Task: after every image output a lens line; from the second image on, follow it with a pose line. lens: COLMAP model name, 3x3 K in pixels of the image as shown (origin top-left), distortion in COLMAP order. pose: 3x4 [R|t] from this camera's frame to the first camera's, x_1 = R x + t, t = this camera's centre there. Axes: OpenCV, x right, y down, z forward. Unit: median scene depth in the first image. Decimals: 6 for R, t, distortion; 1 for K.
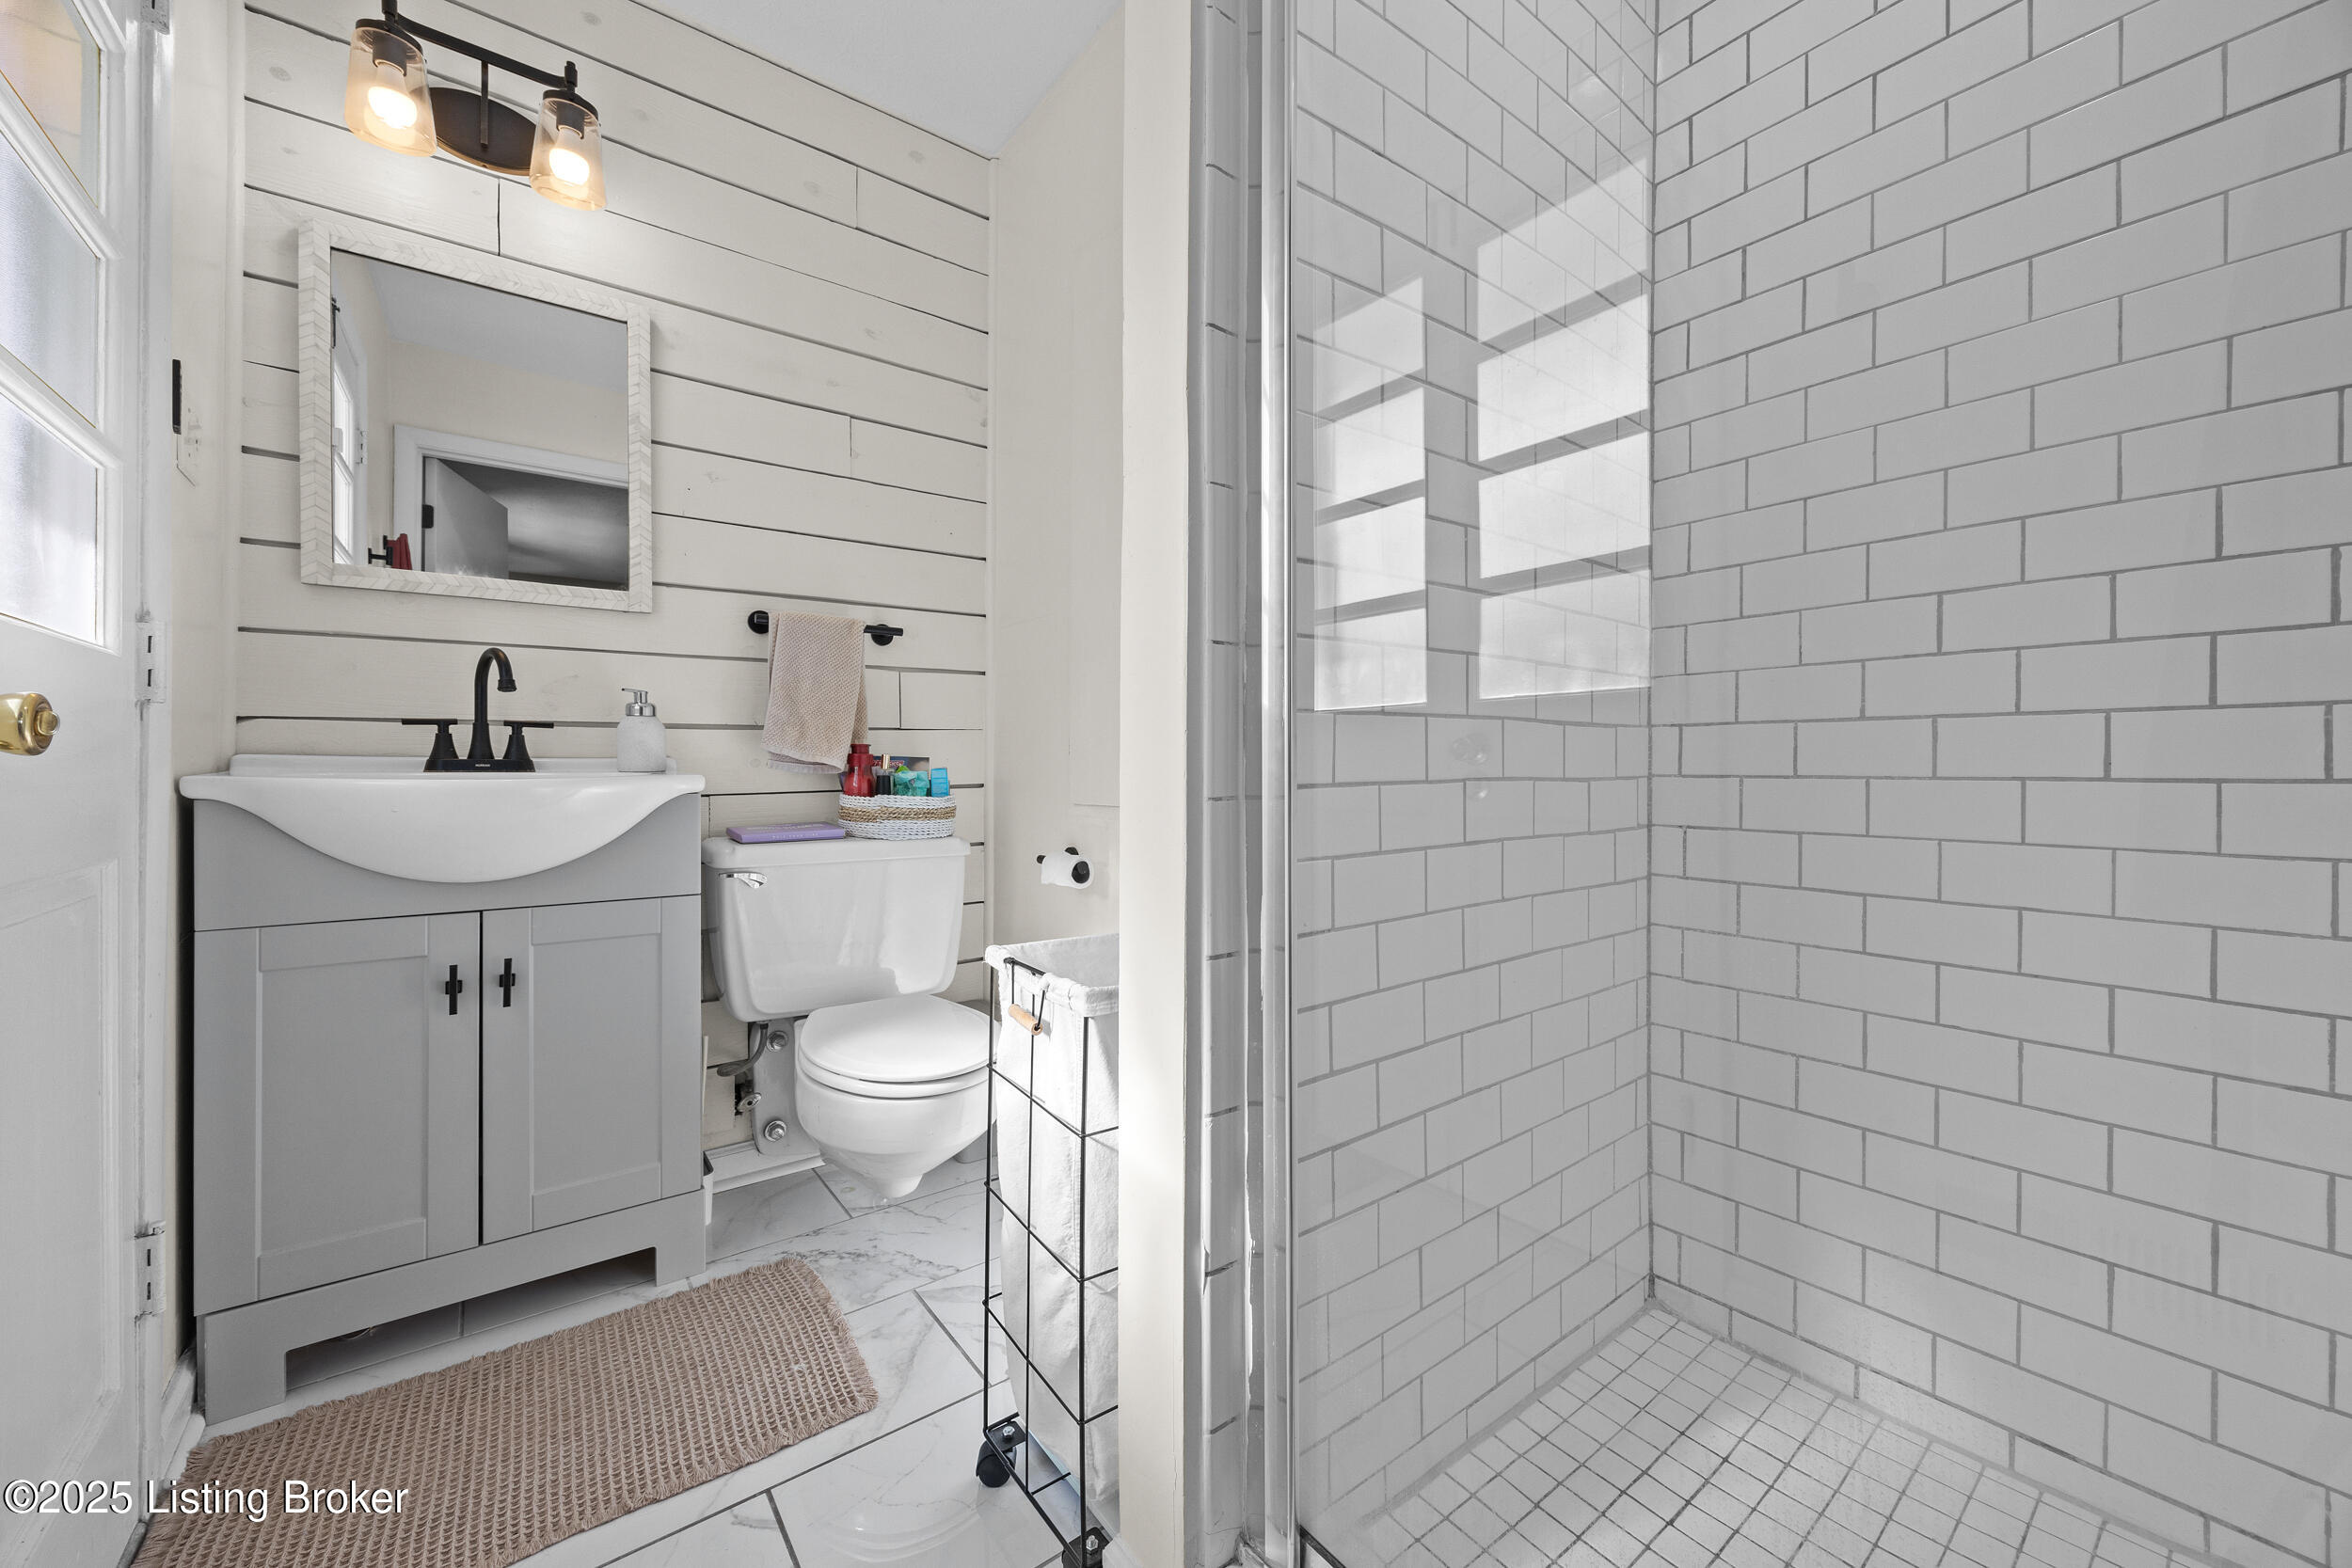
lens RADIAL K [[901.4, 0, 1195.5], [0, 901.4, 772.2], [0, 0, 1]] dist [-0.008811, -0.000023]
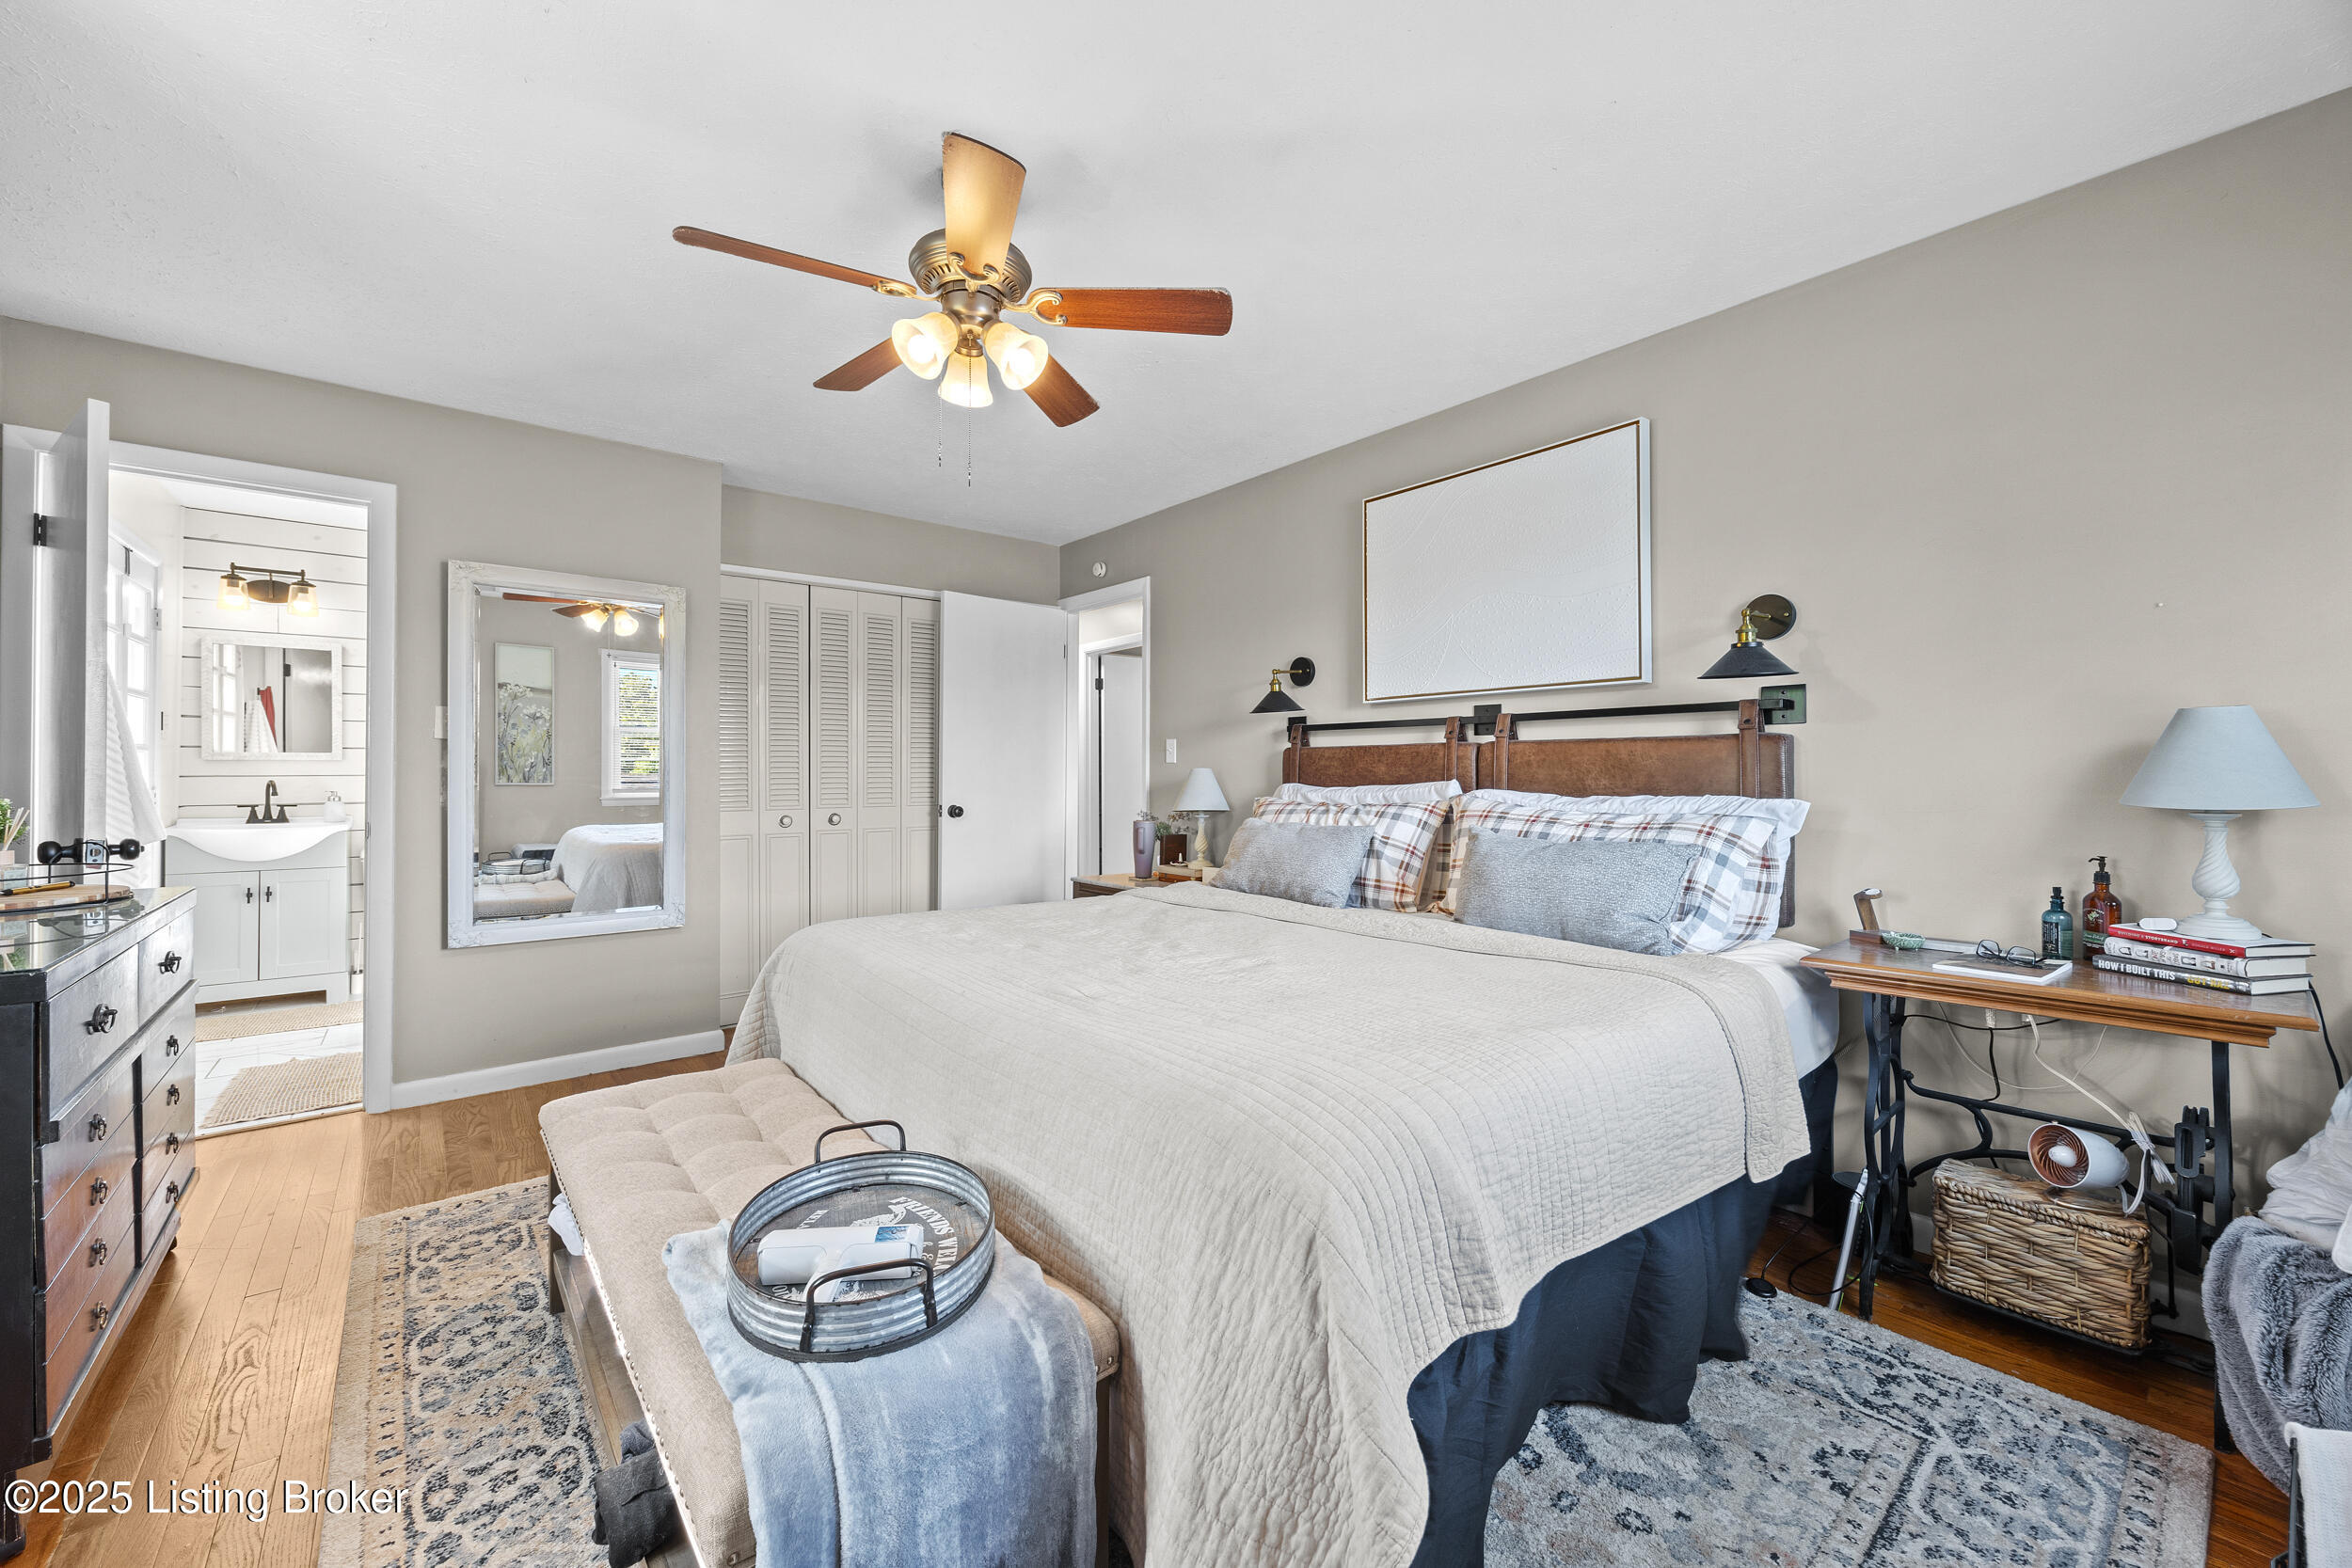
lens RADIAL K [[901.4, 0, 1195.5], [0, 901.4, 772.2], [0, 0, 1]] dist [-0.008811, -0.000023]
pose [[0.999456, 0.003880, 0.032748, 2.046437], [-0.003575, 0.999950, -0.009381, -0.146424], [-0.032783, 0.009258, 0.999420, -1.921275]]
